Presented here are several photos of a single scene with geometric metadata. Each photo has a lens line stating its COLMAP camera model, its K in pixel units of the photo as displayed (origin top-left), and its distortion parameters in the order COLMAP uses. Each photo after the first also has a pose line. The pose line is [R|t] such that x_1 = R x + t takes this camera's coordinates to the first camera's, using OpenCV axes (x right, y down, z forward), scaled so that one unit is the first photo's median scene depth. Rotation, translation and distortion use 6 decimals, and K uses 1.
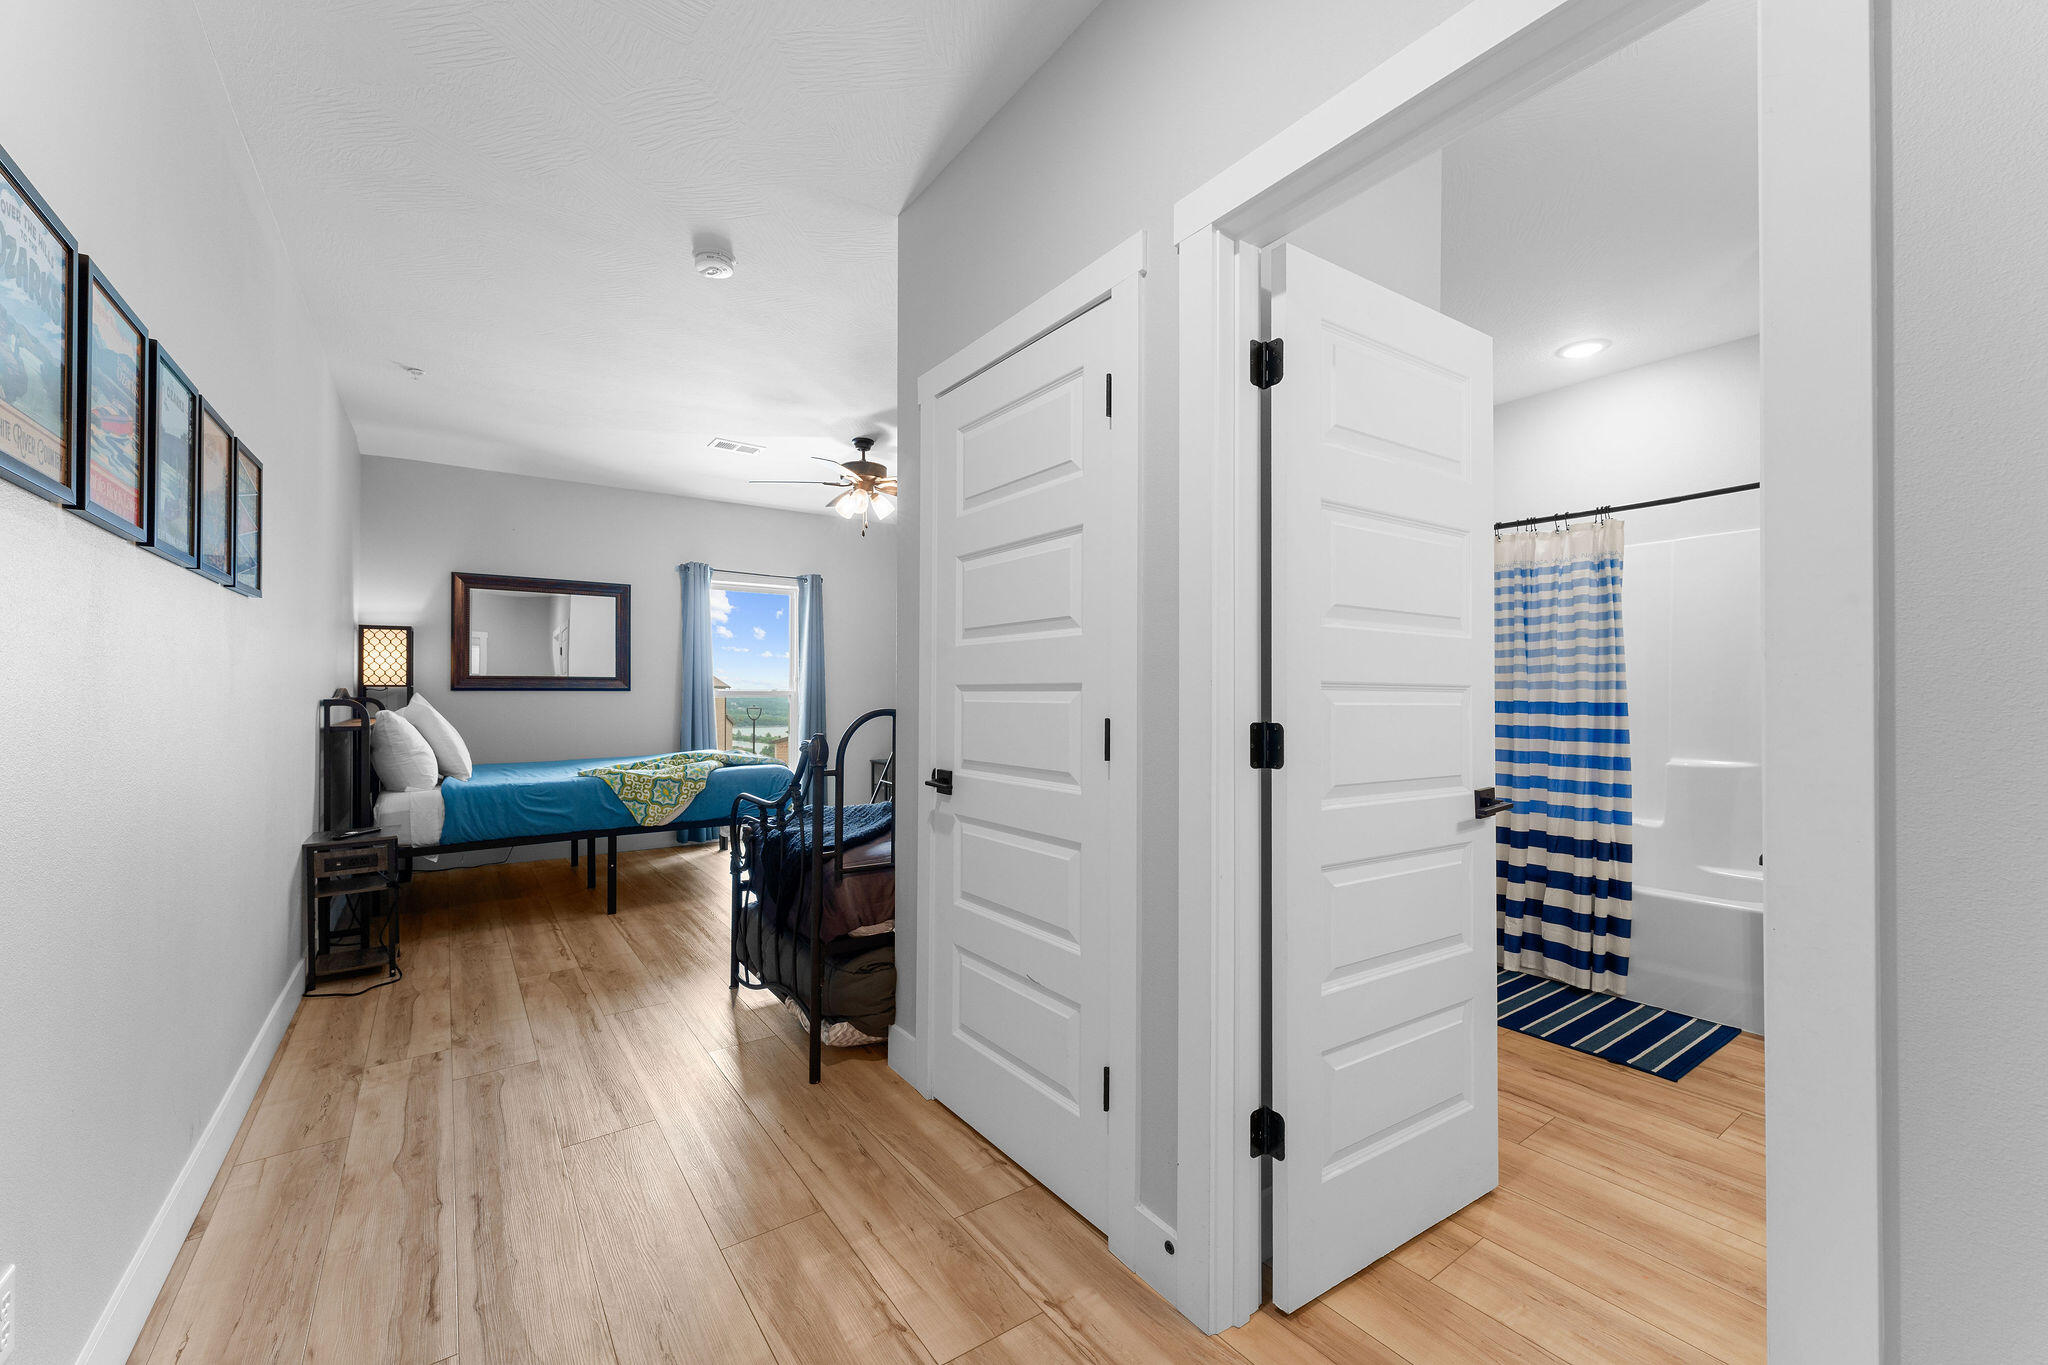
lens RADIAL K [[810.9, 0, 1036.8], [0, 810.9, 684.7], [0, 0, 1]] dist [0.000517, -0.000517]
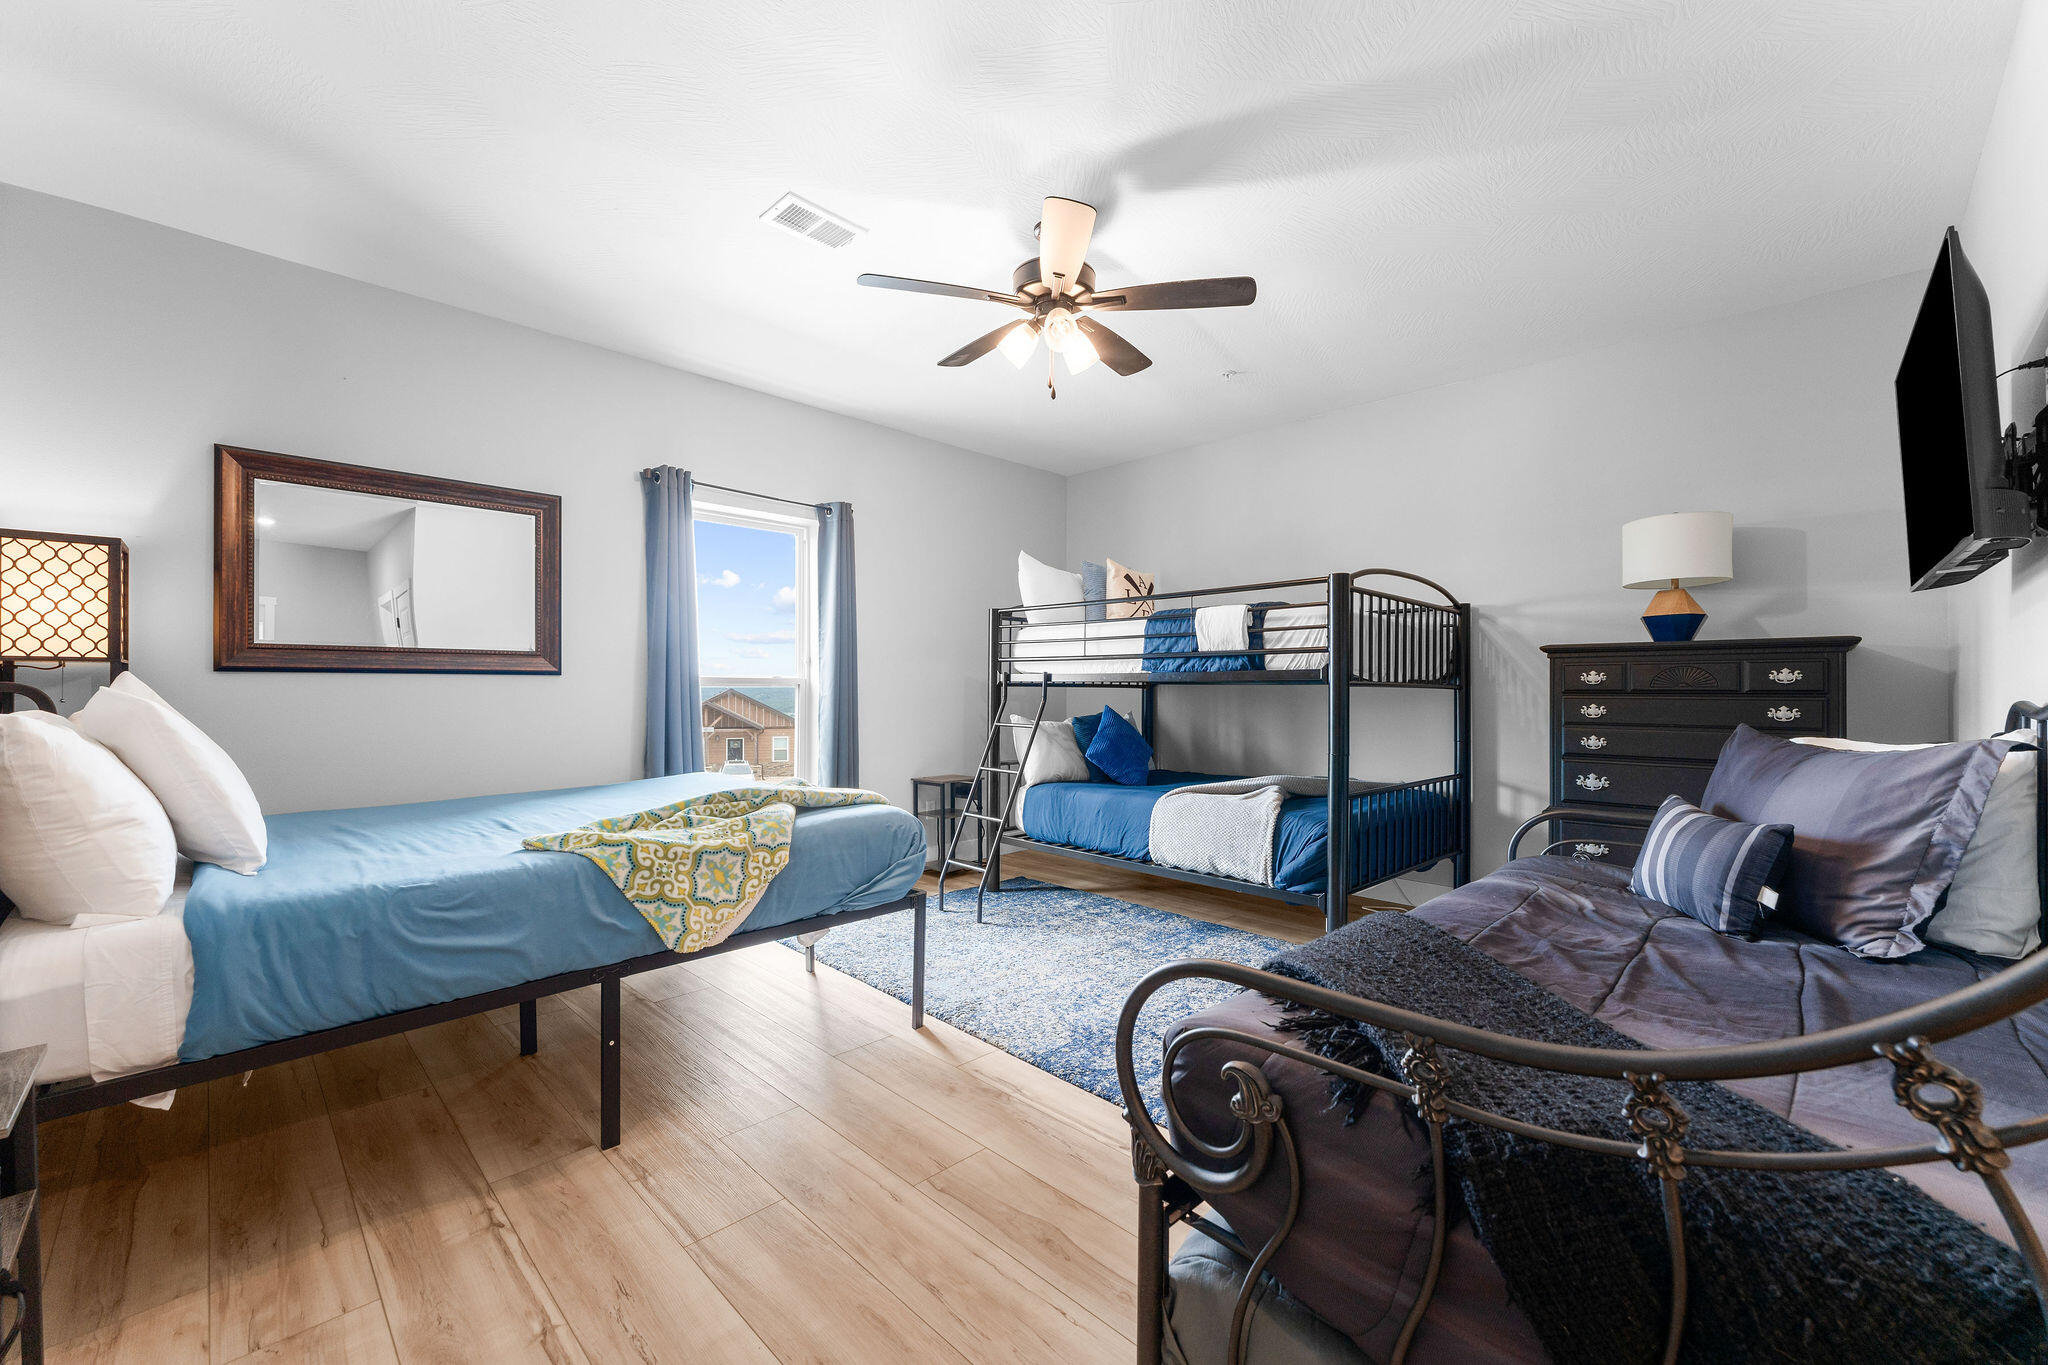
lens RADIAL K [[810.9, 0, 1034.5], [0, 810.9, 688.7], [0, 0, 1]] dist [0.000517, -0.000517]
pose [[0.986695, 0.002865, 0.162554, -0.307052], [-0.004657, 0.999933, 0.010643, 0.011495], [-0.162513, -0.011258, 0.986642, 0.428480]]
